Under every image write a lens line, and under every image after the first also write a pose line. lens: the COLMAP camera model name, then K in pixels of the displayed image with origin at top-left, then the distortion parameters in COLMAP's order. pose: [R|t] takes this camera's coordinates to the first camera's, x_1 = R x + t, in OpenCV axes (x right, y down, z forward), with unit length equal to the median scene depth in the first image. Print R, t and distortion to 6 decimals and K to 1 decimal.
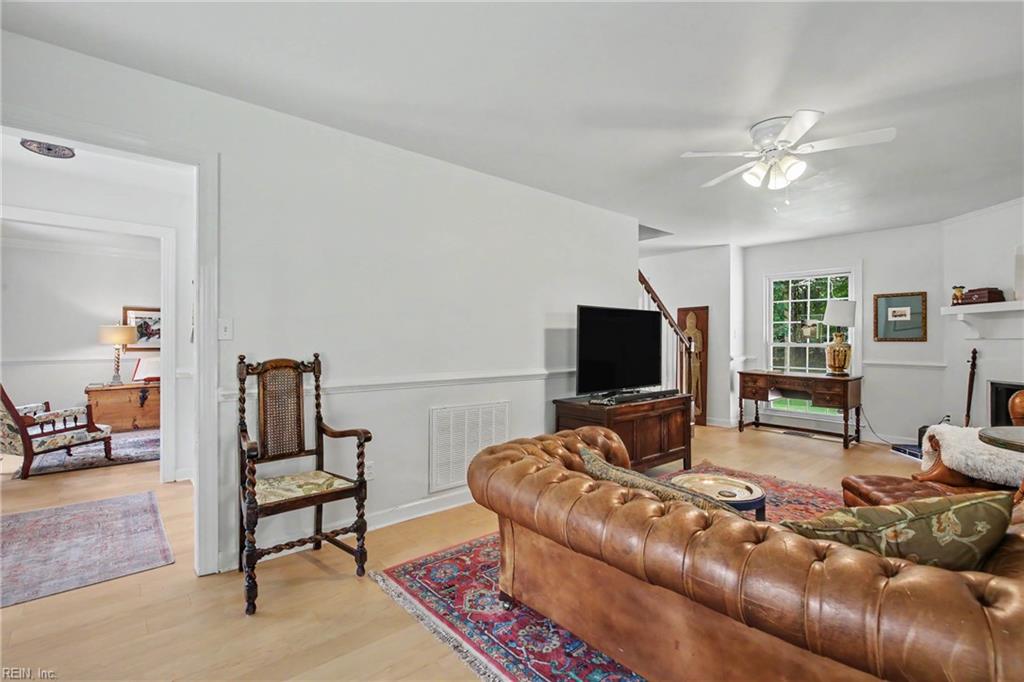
lens RADIAL K [[472.0, 0, 513.3], [0, 472.0, 340.5], [0, 0, 1]] dist [0.001832, 0.000204]
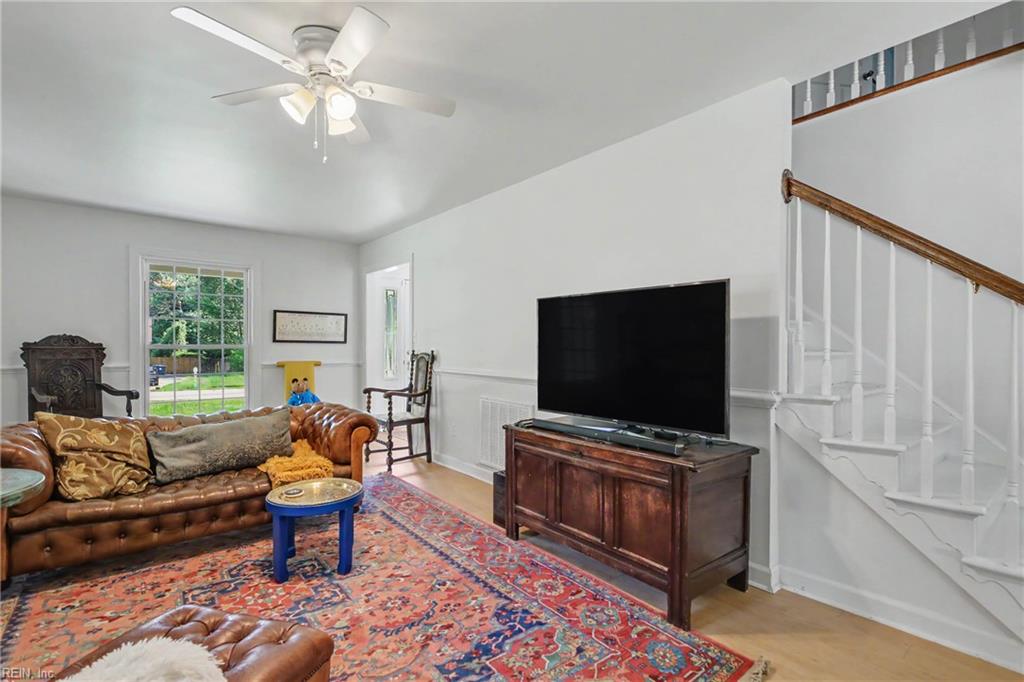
lens RADIAL K [[472.0, 0, 507.7], [0, 472.0, 344.6], [0, 0, 1]] dist [0.001832, 0.000204]
pose [[-0.033260, -0.003863, -0.999439, 0.787899], [-0.002321, 0.999990, -0.003788, 0.006626], [0.999444, 0.002193, -0.033269, 0.815335]]
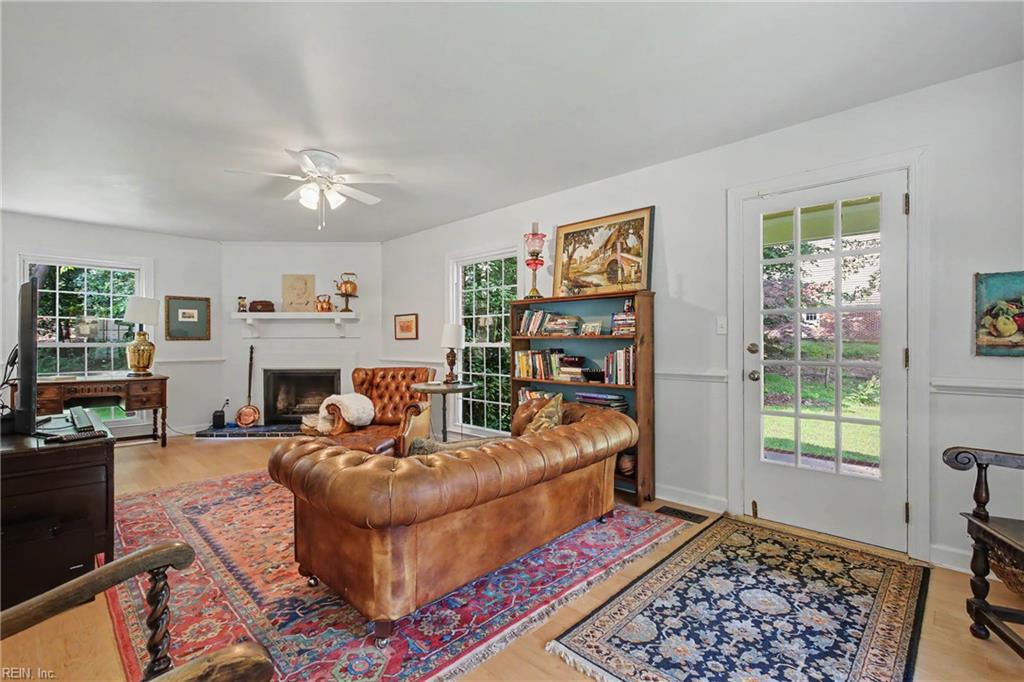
lens RADIAL K [[472.0, 0, 519.4], [0, 472.0, 339.9], [0, 0, 1]] dist [0.001832, 0.000204]
pose [[-0.099952, 0.001441, 0.994991, -0.420301], [0.004057, 0.999991, -0.001041, 0.005949], [-0.994984, 0.003932, -0.099957, 0.392127]]
